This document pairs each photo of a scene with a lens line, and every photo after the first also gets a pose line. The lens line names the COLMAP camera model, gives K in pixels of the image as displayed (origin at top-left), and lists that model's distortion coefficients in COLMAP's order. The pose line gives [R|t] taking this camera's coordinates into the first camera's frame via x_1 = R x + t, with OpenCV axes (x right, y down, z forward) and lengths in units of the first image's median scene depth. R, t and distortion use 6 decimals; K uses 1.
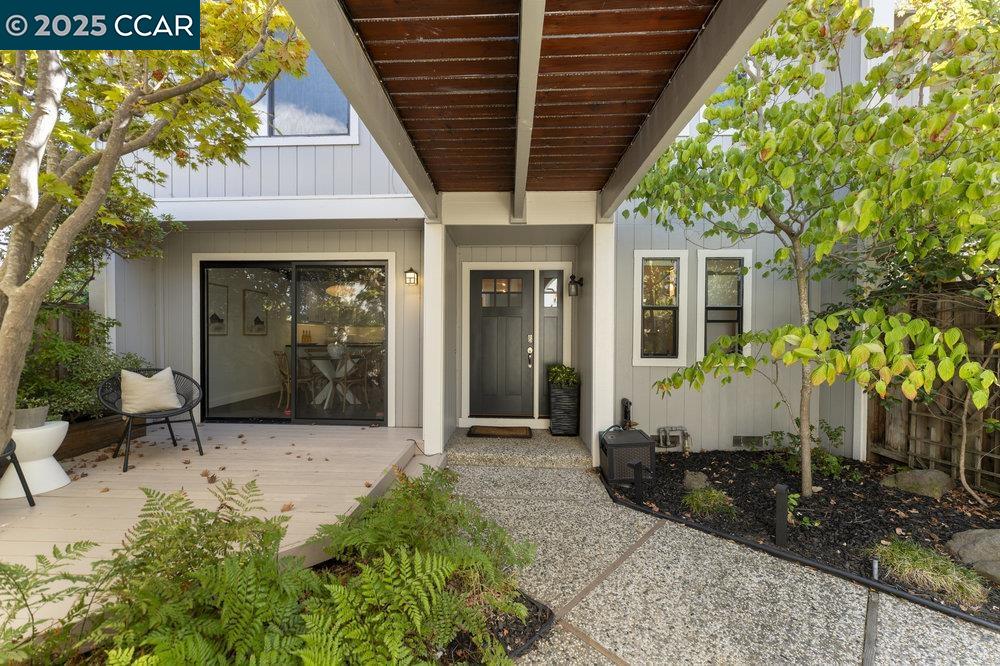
lens RADIAL K [[396.0, 0, 488.0], [0, 396.0, 334.3], [0, 0, 1]] dist [-0.001268, -0.000153]
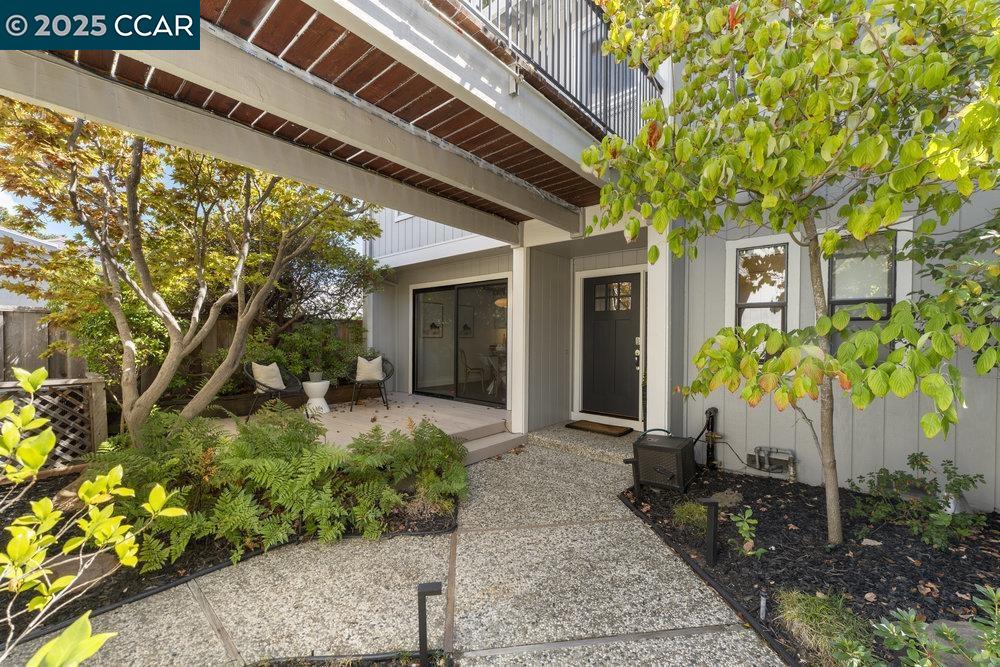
lens RADIAL K [[396.0, 0, 488.0], [0, 396.0, 334.8], [0, 0, 1]] dist [-0.001268, -0.000153]
pose [[0.778469, -0.004176, -0.627670, 0.584898], [-0.000201, 0.999976, -0.006902, 0.002827], [0.627683, 0.005499, 0.778449, -0.028306]]
